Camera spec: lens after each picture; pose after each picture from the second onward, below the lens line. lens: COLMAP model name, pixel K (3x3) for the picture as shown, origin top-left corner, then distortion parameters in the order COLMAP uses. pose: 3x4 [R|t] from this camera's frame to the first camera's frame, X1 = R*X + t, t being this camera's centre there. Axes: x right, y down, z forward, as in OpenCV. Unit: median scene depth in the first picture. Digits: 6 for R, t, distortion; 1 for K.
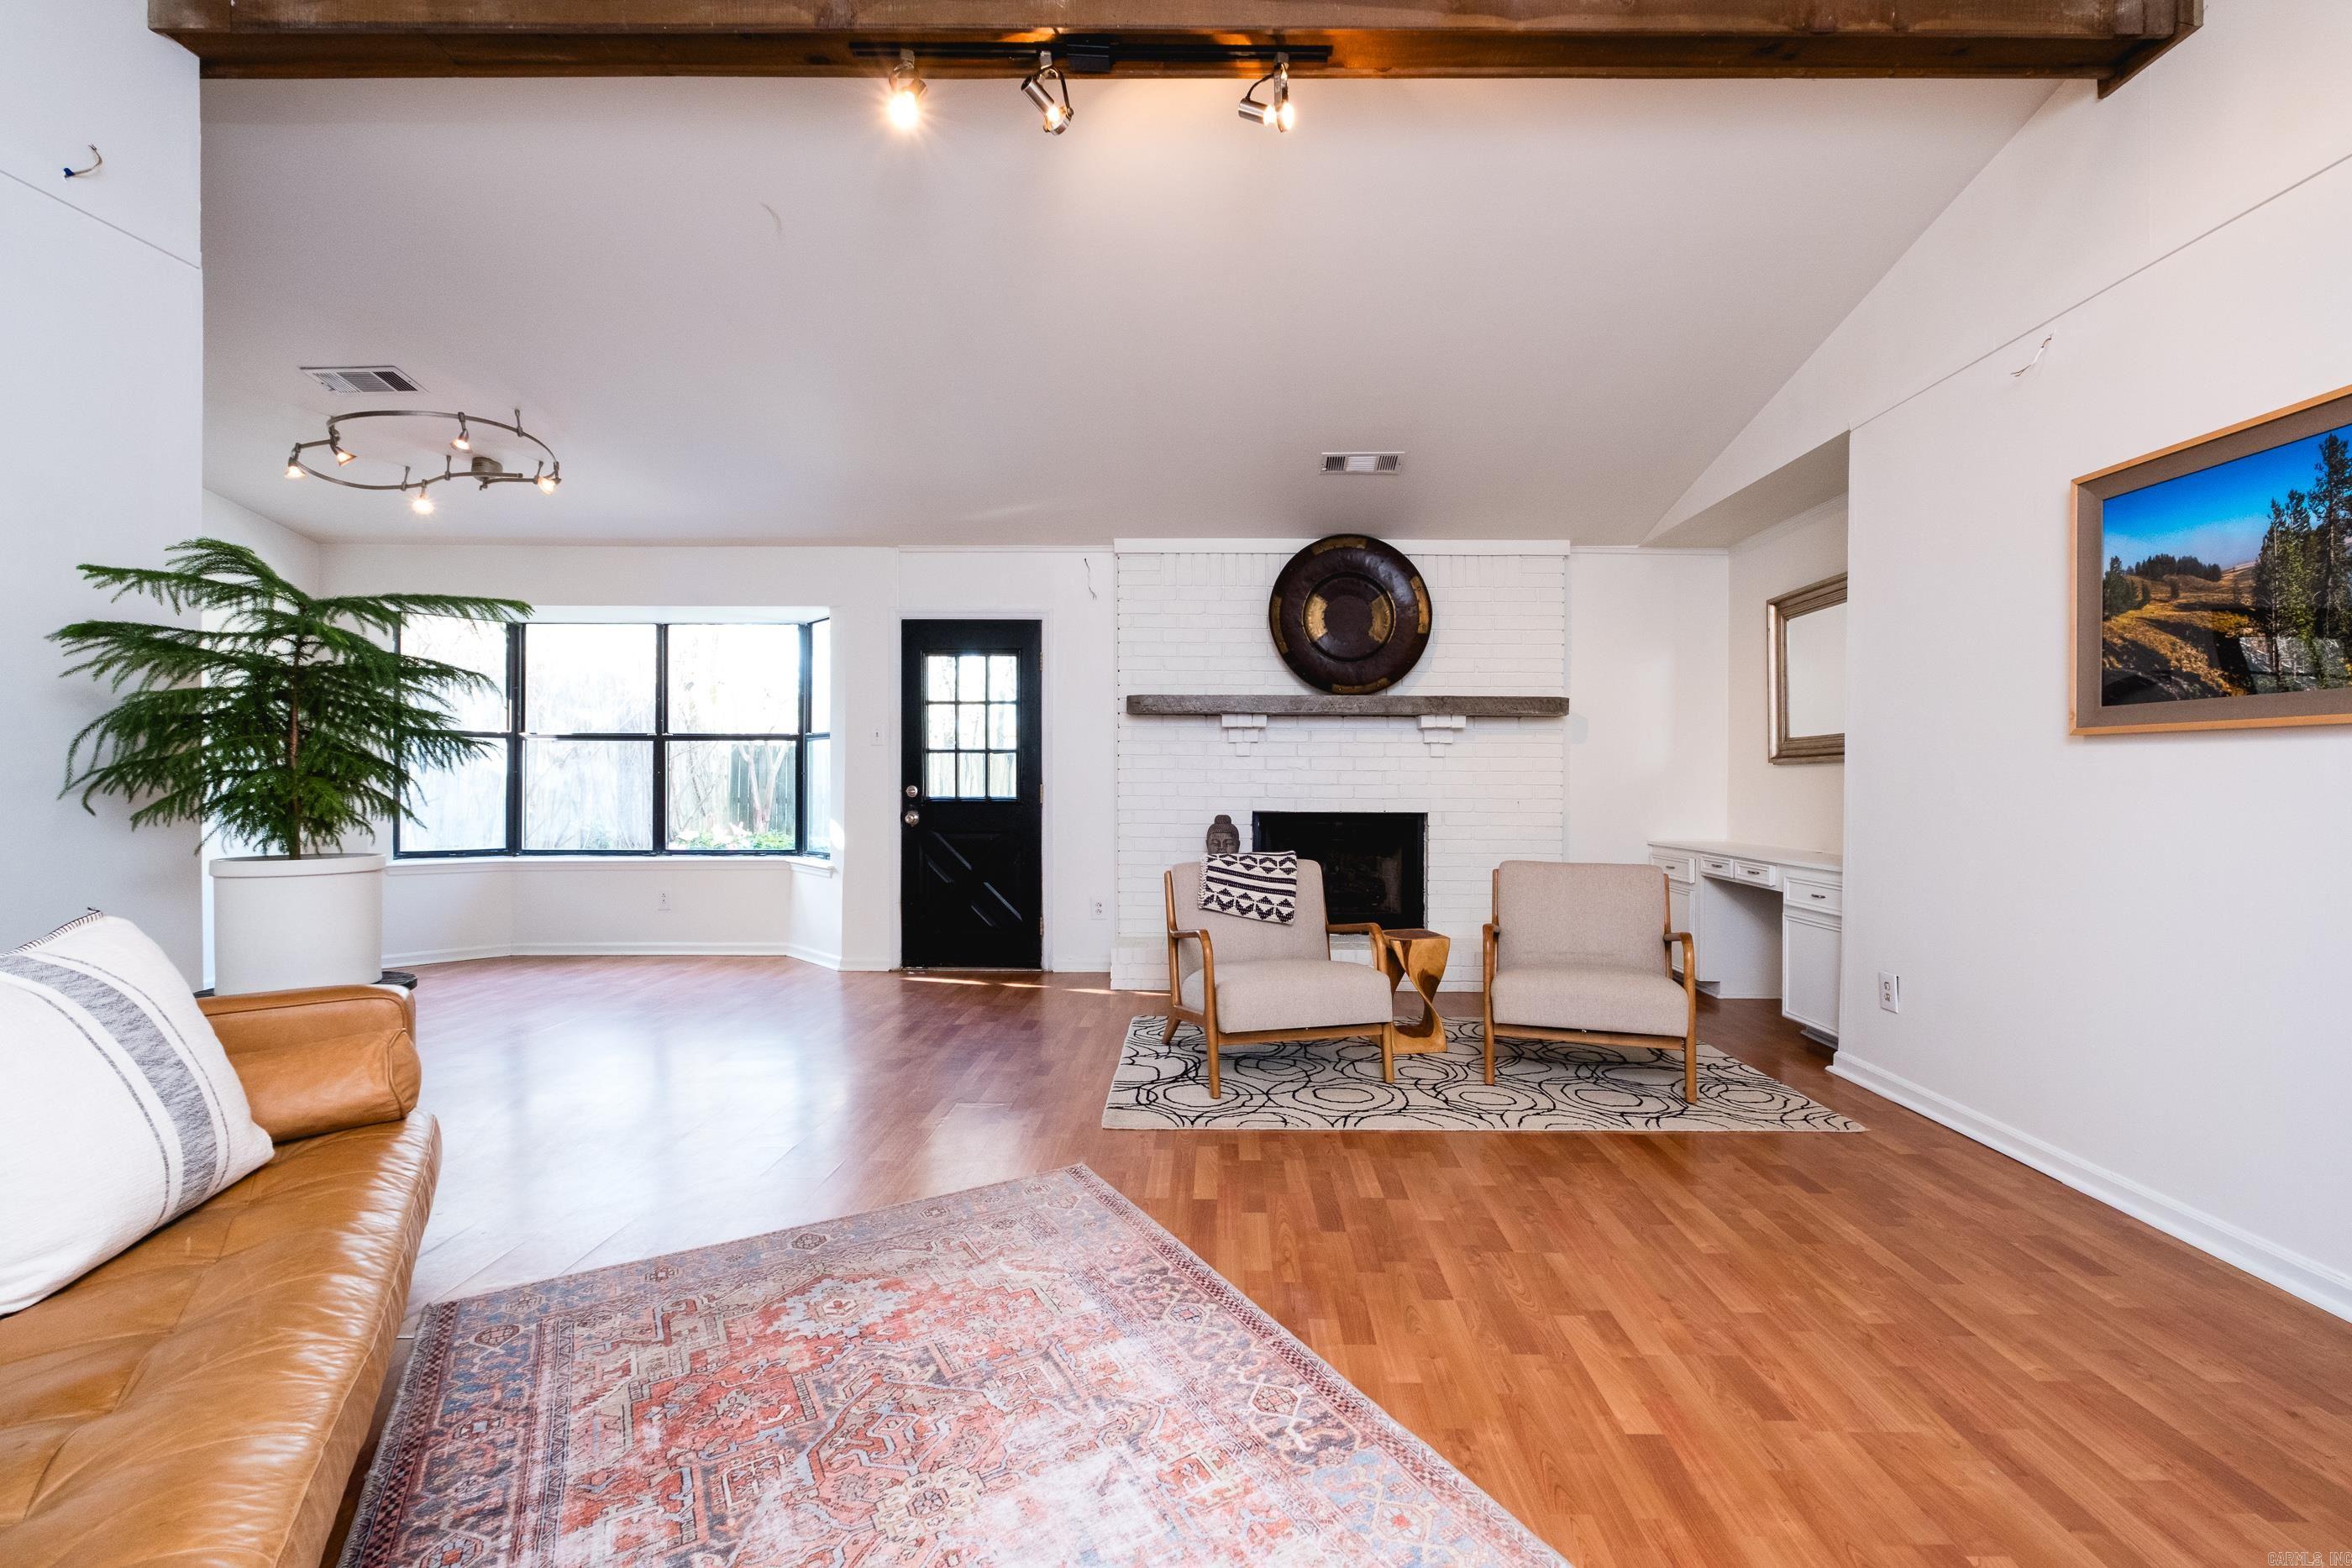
lens RADIAL K [[1022.0, 0, 1203.0], [0, 1022.0, 776.1], [0, 0, 1]] dist [0.003598, -0.000443]
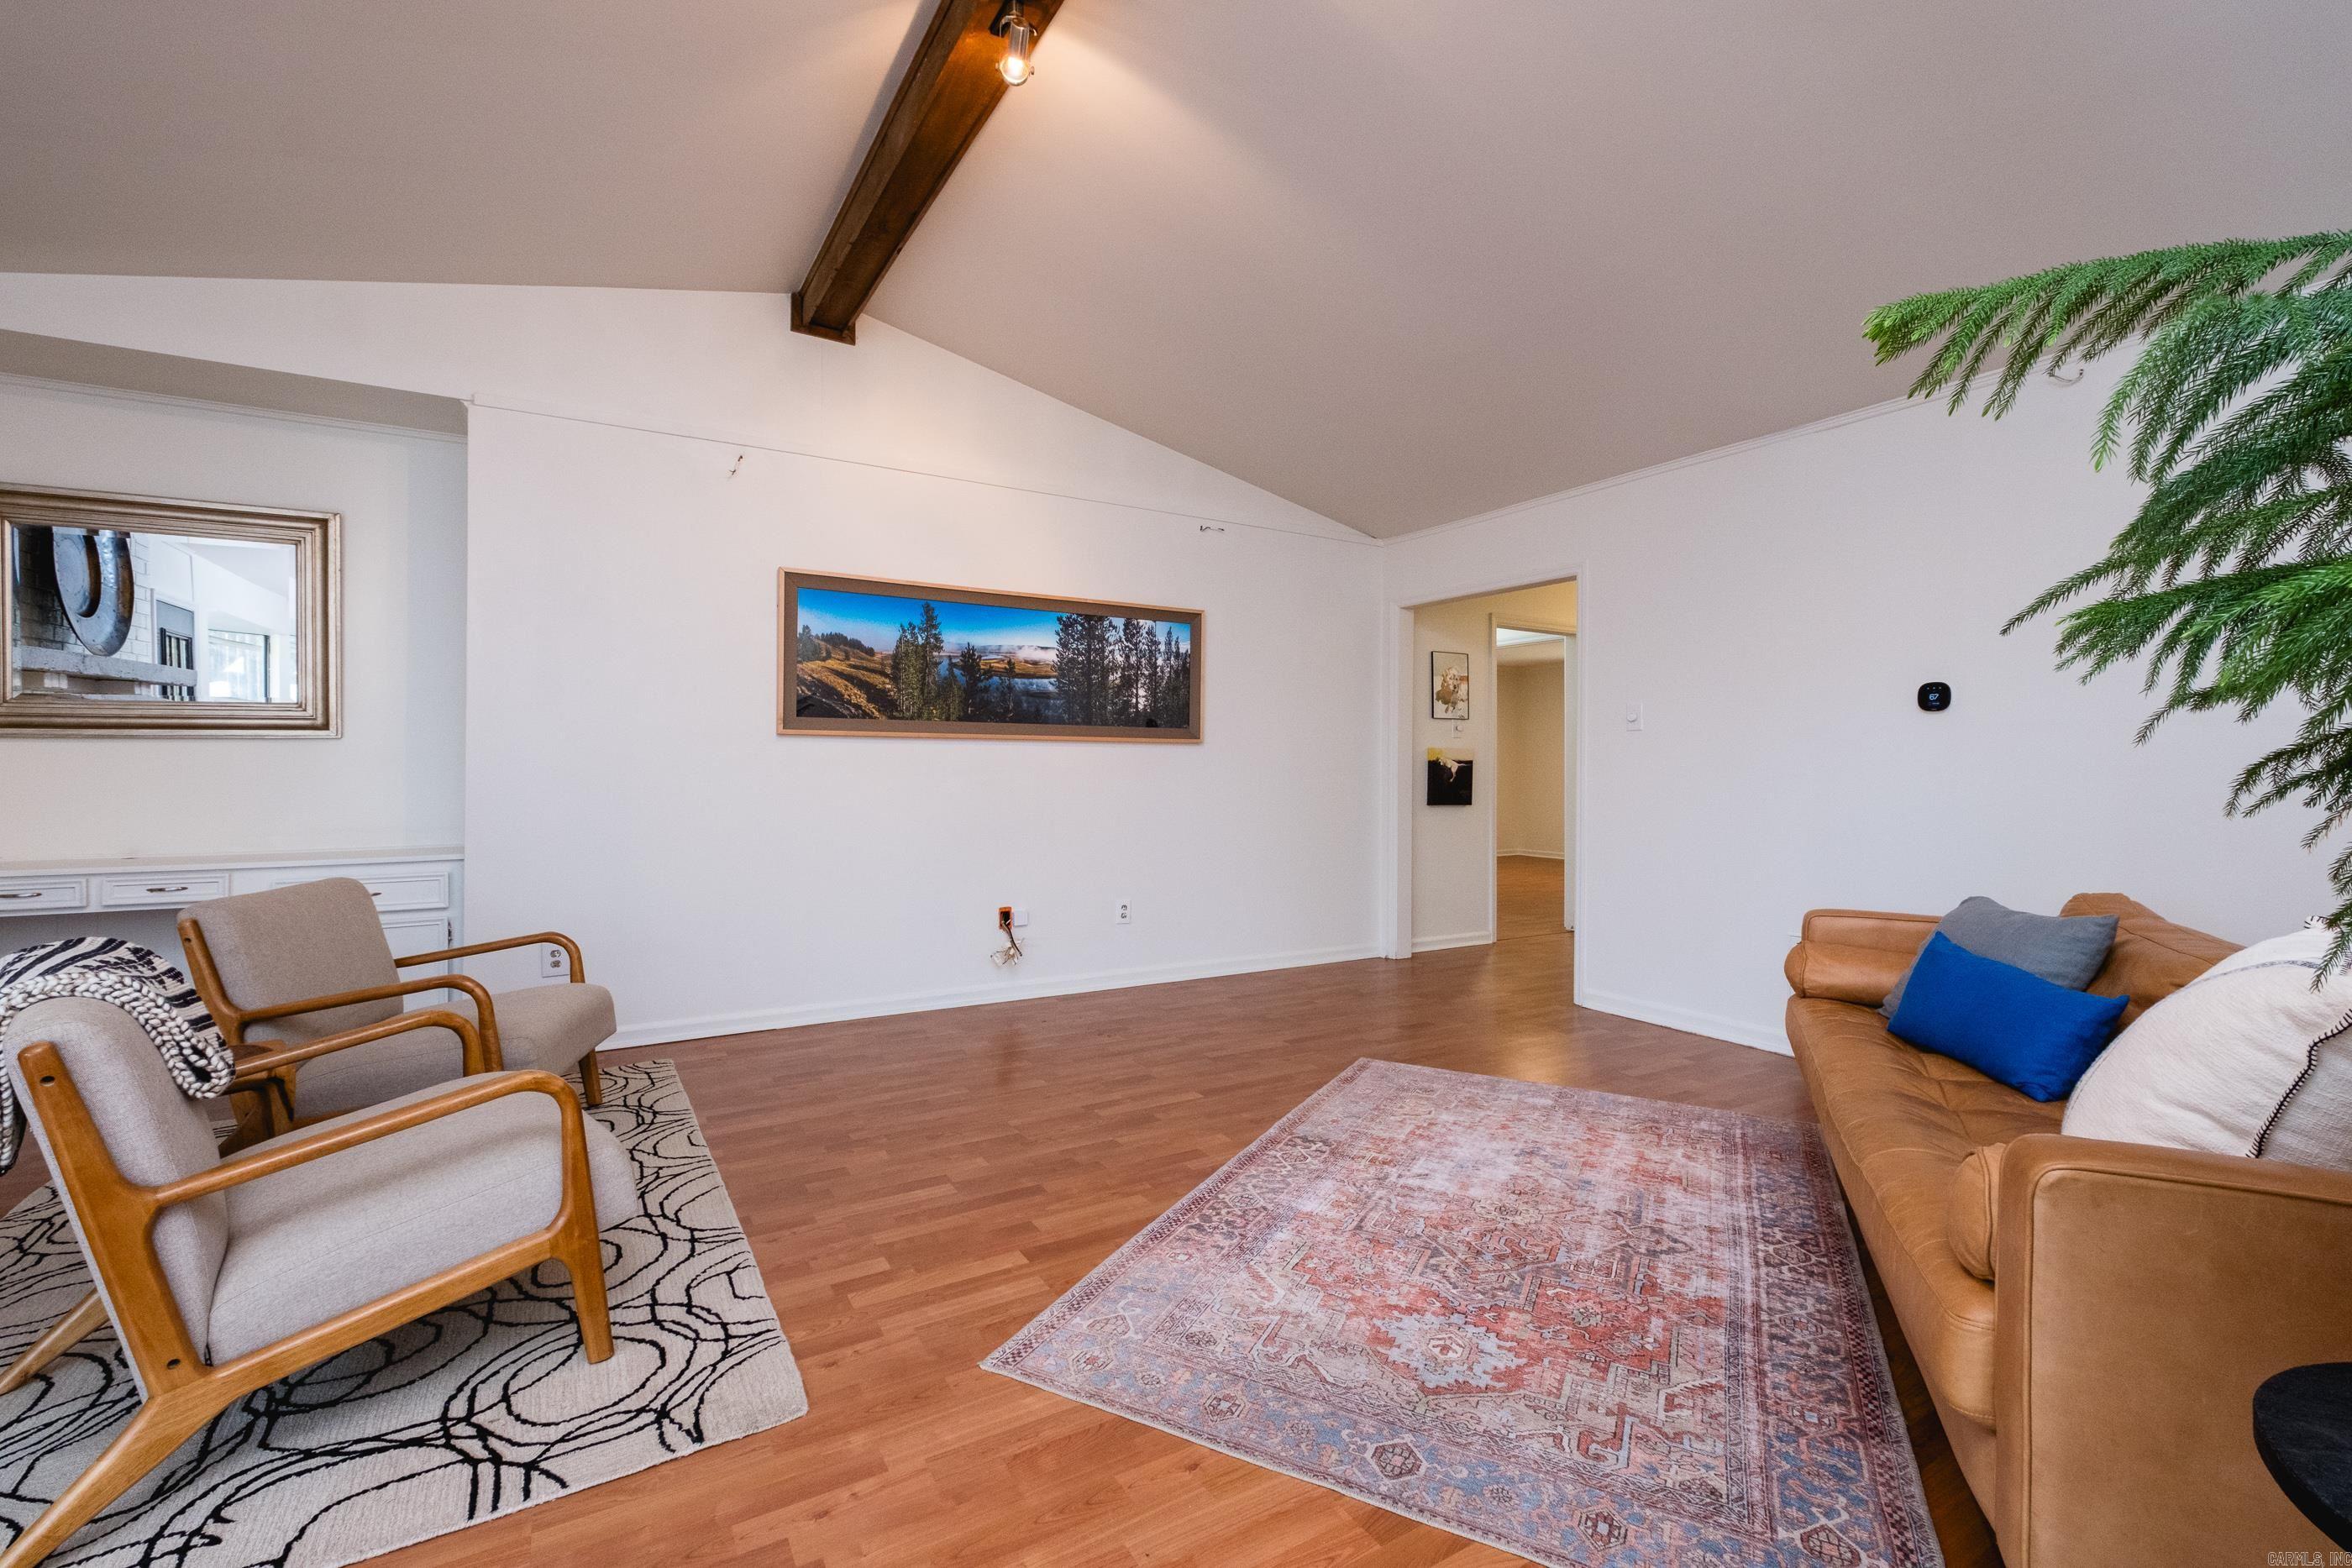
lens RADIAL K [[1022.0, 0, 1203.0], [0, 1022.0, 776.1], [0, 0, 1]] dist [0.003598, -0.000443]
pose [[-0.545848, -0.014280, 0.837762, -0.580266], [-0.007348, 0.999898, 0.012256, -0.000551], [-0.837852, 0.000534, -0.545897, 0.979898]]
